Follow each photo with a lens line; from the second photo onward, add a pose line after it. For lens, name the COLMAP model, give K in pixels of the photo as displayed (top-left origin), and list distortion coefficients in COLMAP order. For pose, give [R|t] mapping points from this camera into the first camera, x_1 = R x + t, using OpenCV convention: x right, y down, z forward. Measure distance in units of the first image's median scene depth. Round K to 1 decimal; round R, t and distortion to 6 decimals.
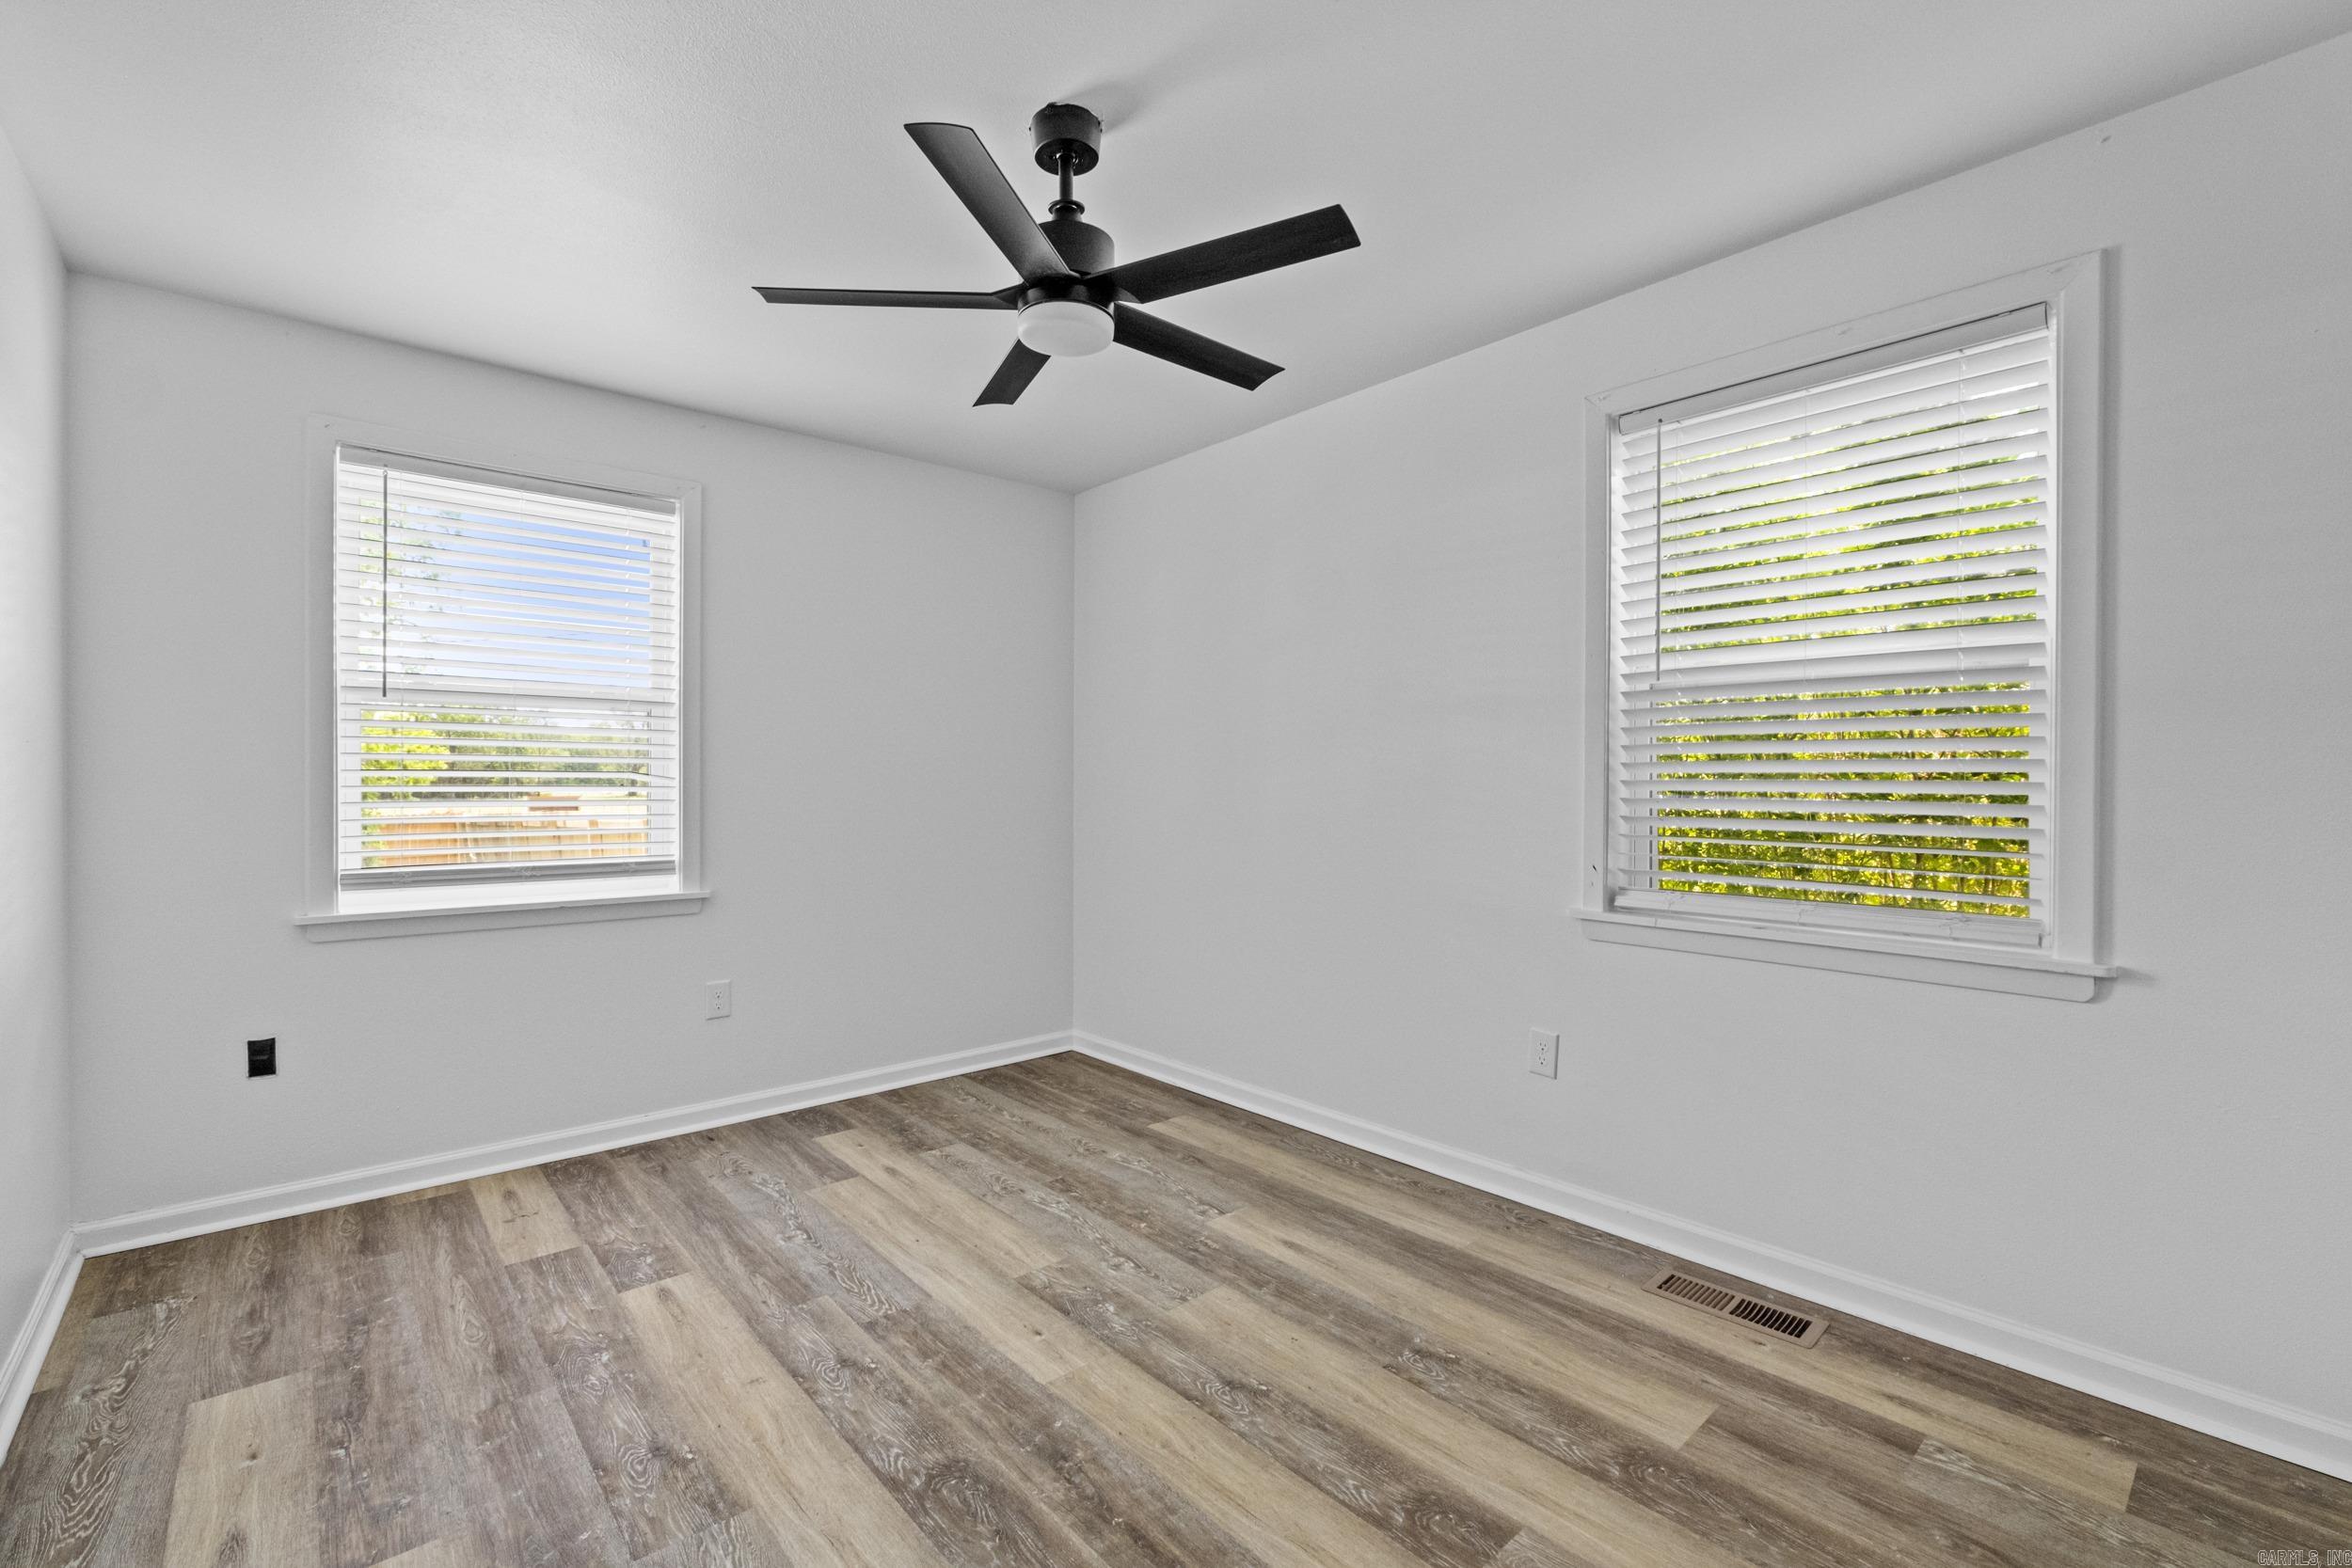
lens RADIAL K [[1020.6, 0, 1176.6], [0, 1020.6, 780.1], [0, 0, 1]] dist [0.002113, 0.000027]
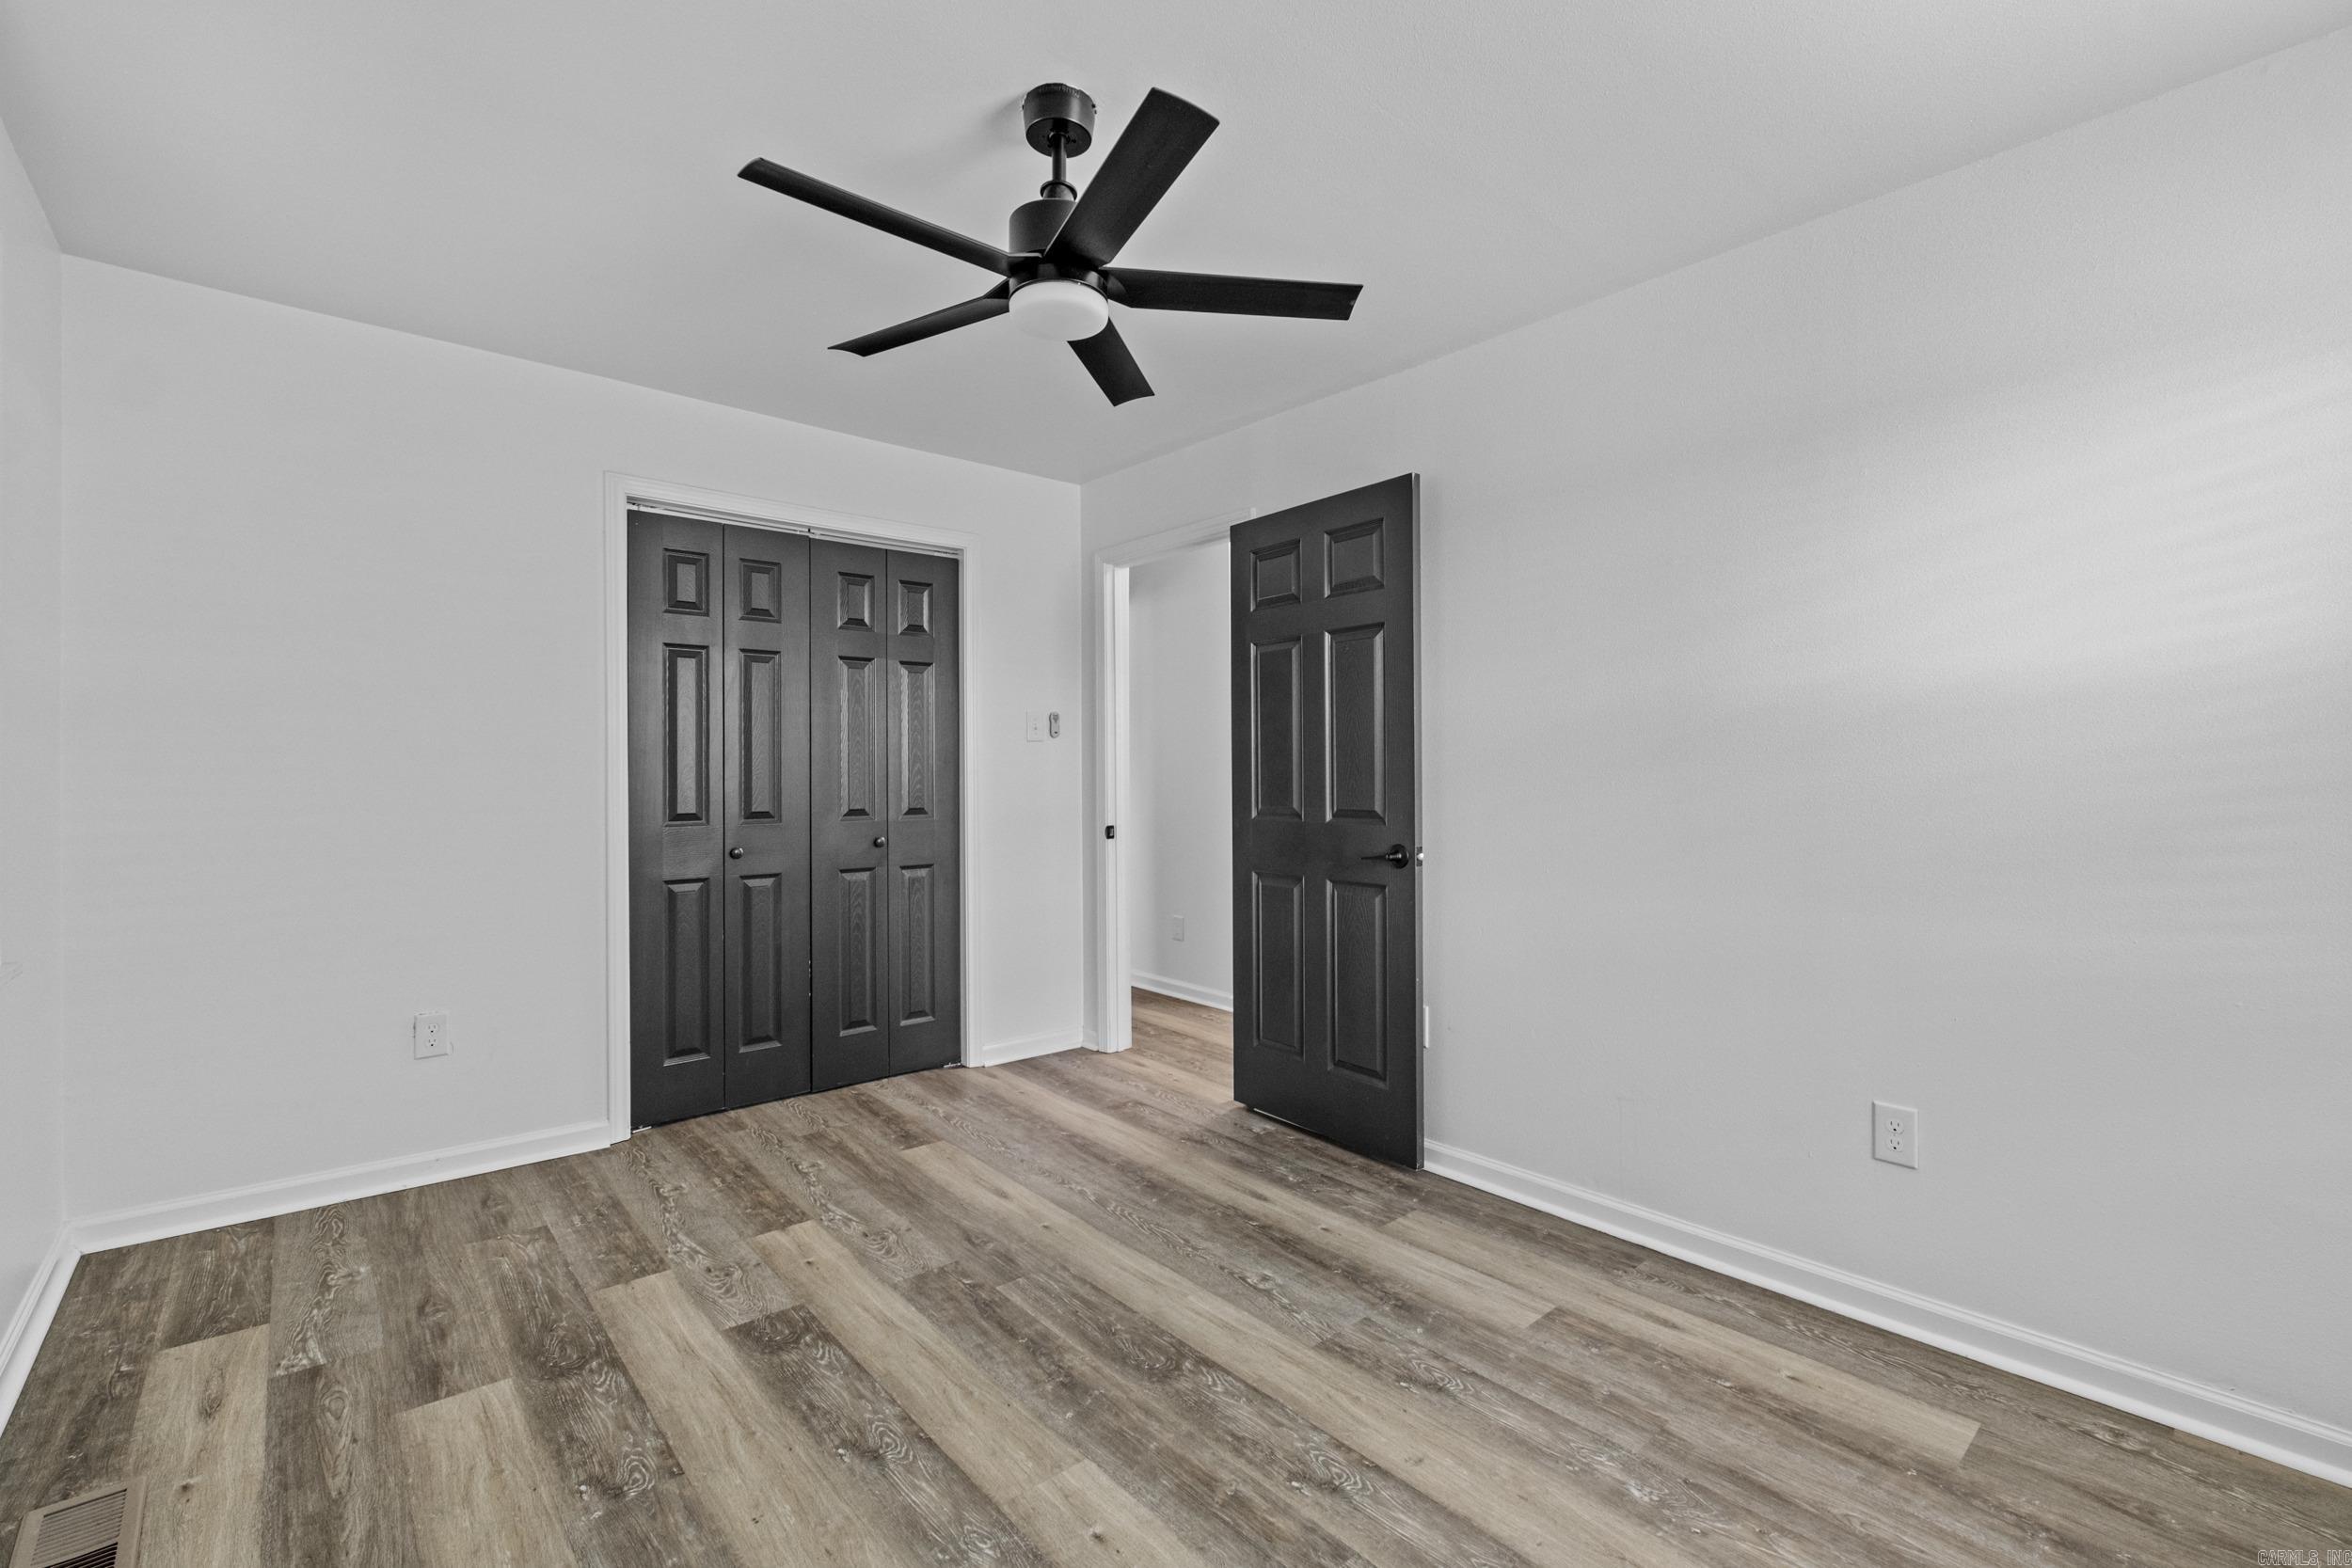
lens RADIAL K [[1020.6, 0, 1175.1], [0, 1020.6, 776.5], [0, 0, 1]] dist [0.002113, 0.000027]
pose [[-0.999974, 0.004897, 0.005268, -0.228976], [0.004948, 0.999941, 0.009687, -0.005533], [-0.005220, 0.009713, -0.999939, 2.004756]]
